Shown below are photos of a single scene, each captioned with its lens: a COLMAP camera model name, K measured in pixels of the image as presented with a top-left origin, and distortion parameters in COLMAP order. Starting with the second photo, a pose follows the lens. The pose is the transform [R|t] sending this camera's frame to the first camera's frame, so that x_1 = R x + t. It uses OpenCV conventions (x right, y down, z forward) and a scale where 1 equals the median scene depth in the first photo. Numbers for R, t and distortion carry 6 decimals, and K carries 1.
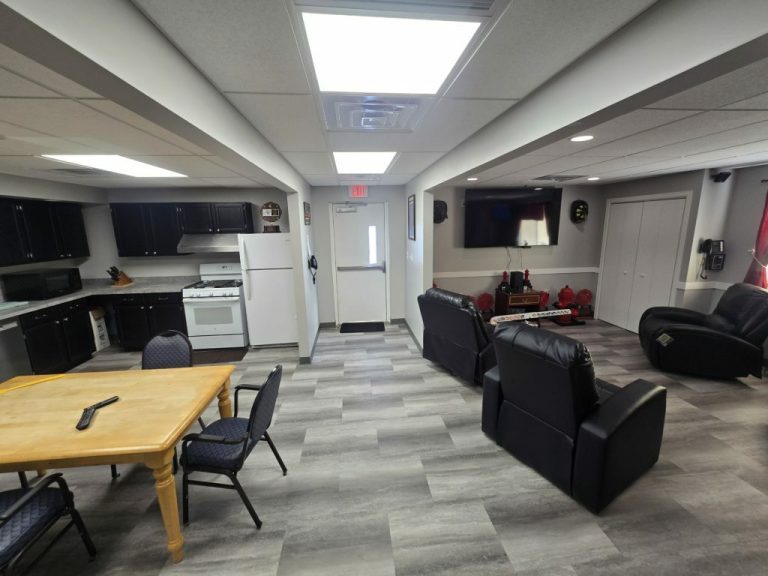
lens RADIAL K [[317.5, 0, 384.3], [0, 317.5, 288.5], [0, 0, 1]] dist [0.002797, 0.000092]
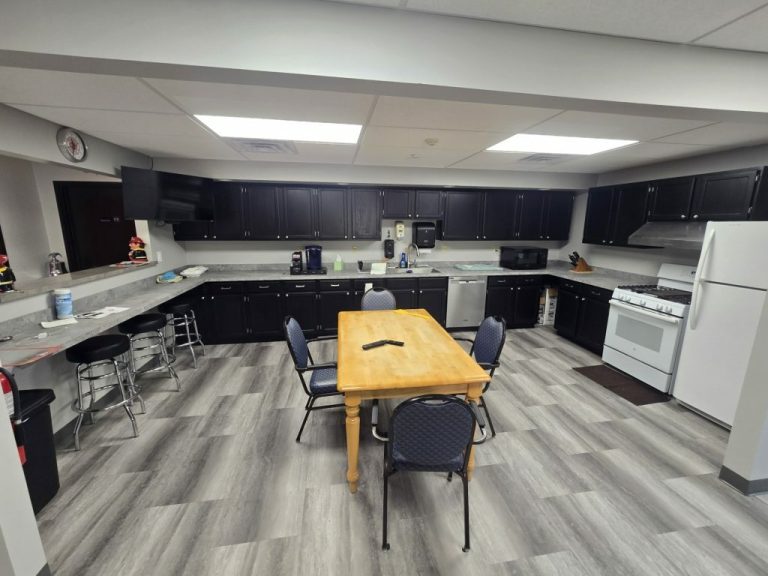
lens RADIAL K [[317.5, 0, 386.6], [0, 317.5, 284.9], [0, 0, 1]] dist [0.002797, 0.000092]
pose [[0.060562, 0.213622, -0.975037, 0.125223], [-0.210050, 0.957684, 0.196774, -0.041881], [0.975813, 0.192889, 0.102870, 0.336973]]
